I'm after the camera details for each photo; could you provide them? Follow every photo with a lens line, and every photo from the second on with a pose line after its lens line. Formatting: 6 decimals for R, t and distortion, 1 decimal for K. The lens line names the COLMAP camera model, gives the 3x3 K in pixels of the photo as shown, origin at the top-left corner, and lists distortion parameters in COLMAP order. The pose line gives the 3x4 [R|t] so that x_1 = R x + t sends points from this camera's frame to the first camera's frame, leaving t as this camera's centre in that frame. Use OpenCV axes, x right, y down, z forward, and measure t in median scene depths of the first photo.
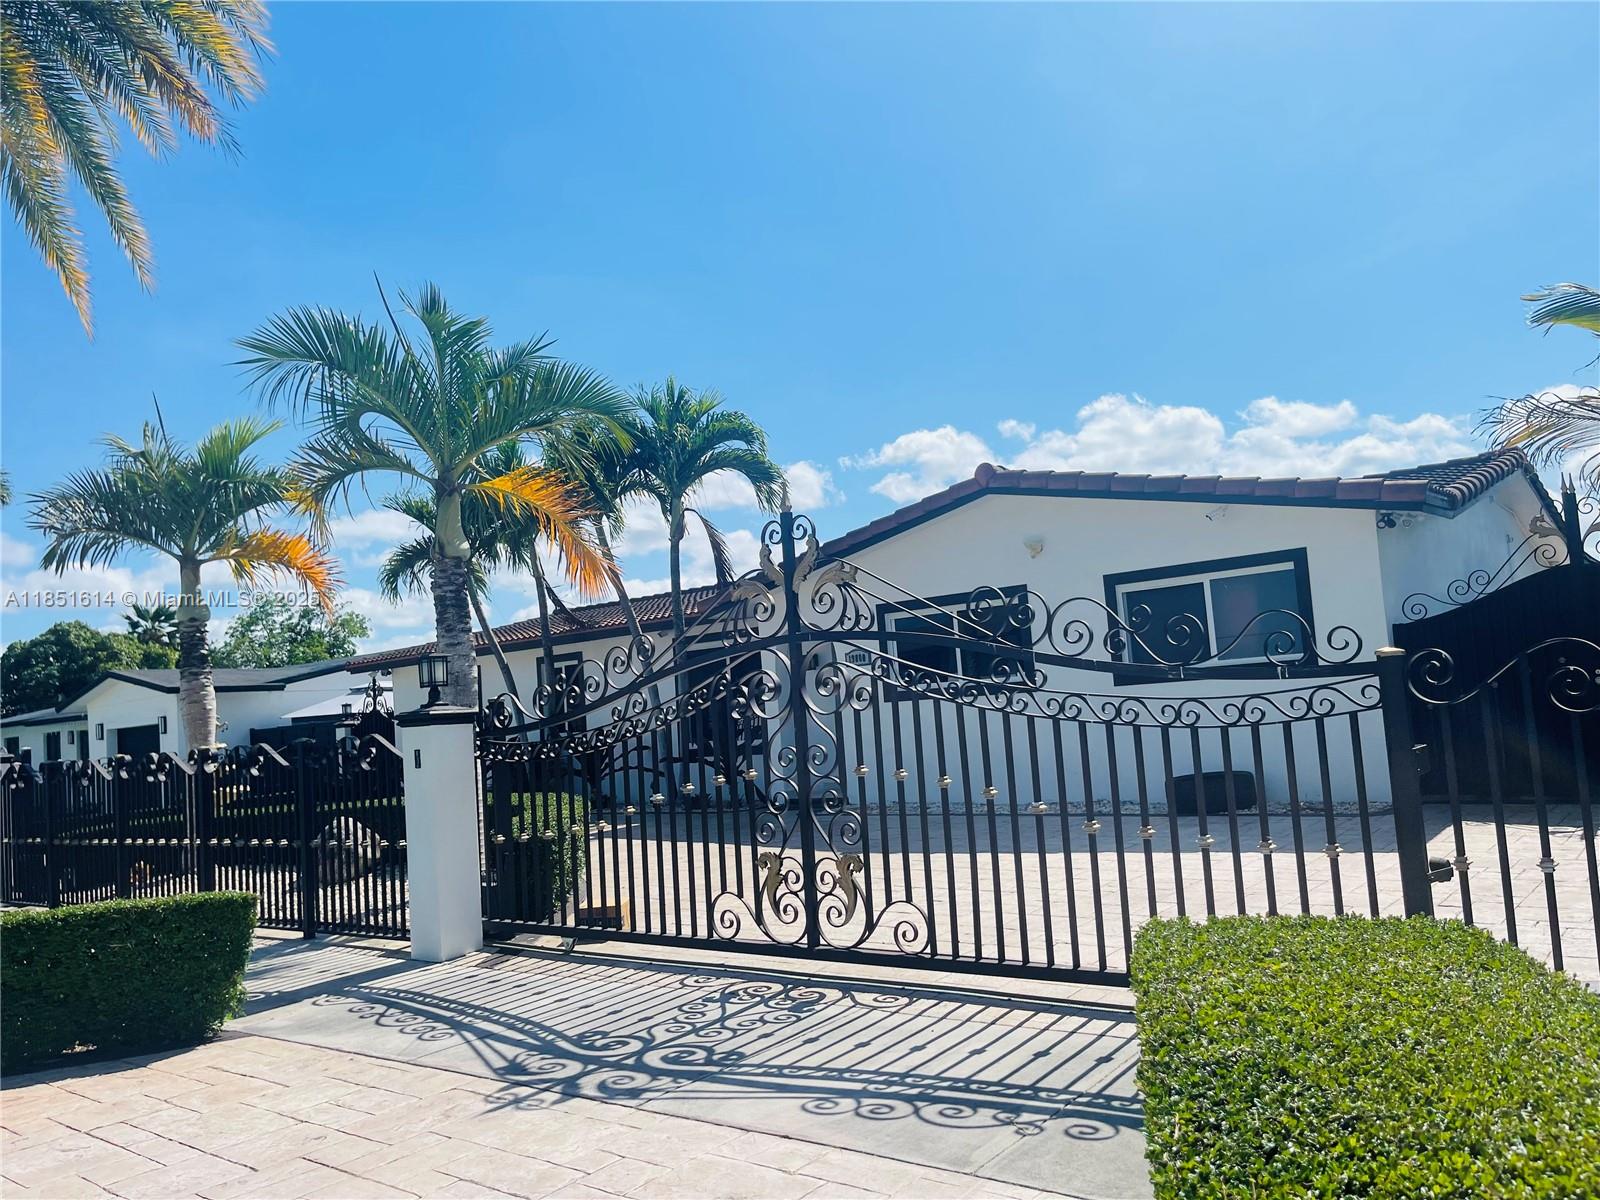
lens RADIAL K [[1221.5, 0, 803.5], [0, 1221.5, 612.7], [0, 0, 1]] dist [0.062853, -0.075866]
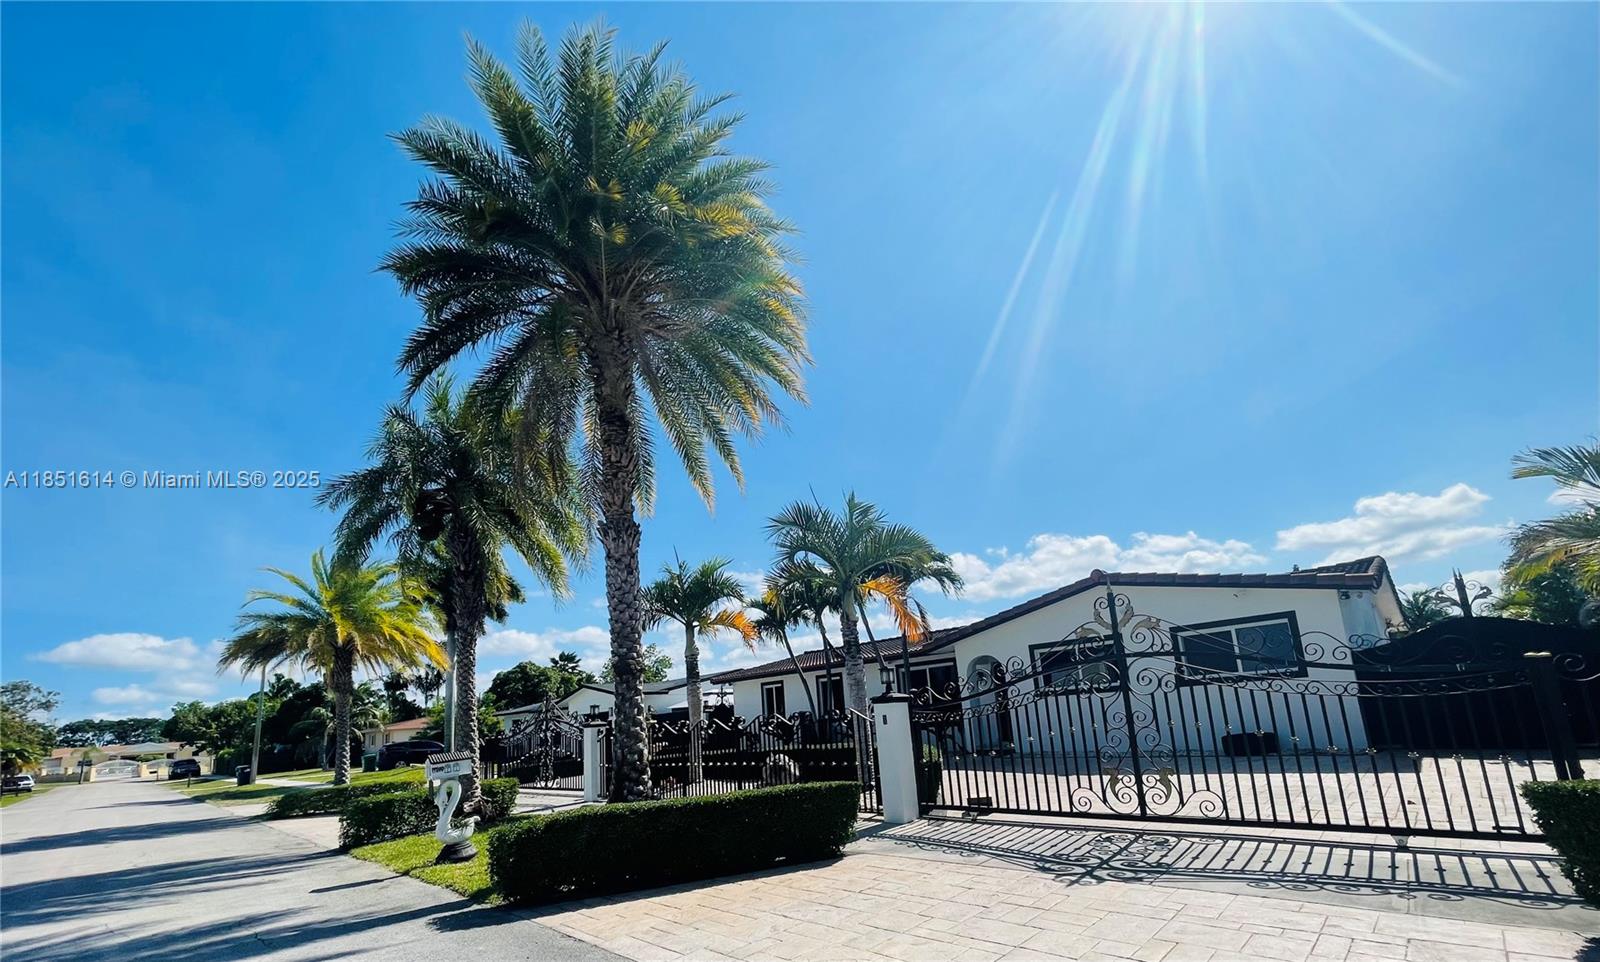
lens RADIAL K [[663.0, 0, 798.5], [0, 663.0, 591.1], [0, 0, 1]] dist [-0.001739, 0.002000]
pose [[0.994338, -0.018524, -0.104636, -0.332119], [0.008352, 0.995266, -0.096832, 0.012709], [0.105934, 0.095410, 0.989785, -0.104764]]
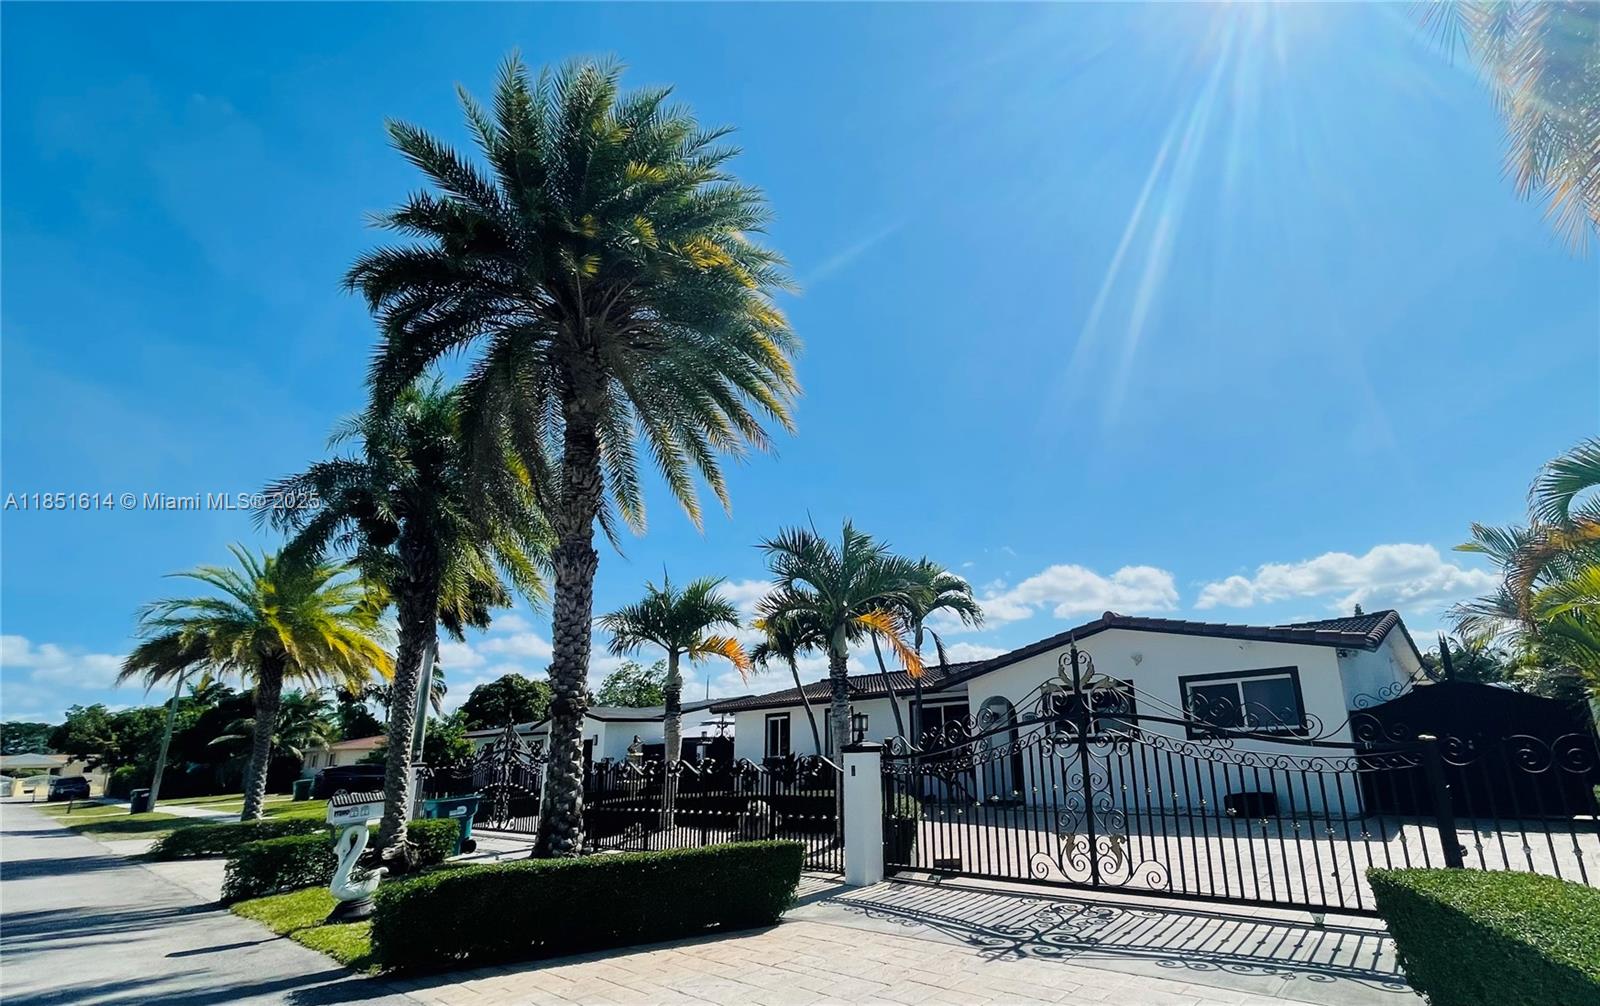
lens RADIAL K [[735.5, 0, 900.7], [0, 735.5, 542.1], [0, 0, 1]] dist [-0.001225, -0.000136]
pose [[0.999213, 0.027237, -0.028840, -0.215331], [-0.032059, 0.982644, -0.182708, -0.021655], [0.023363, 0.183488, 0.982744, -0.165366]]
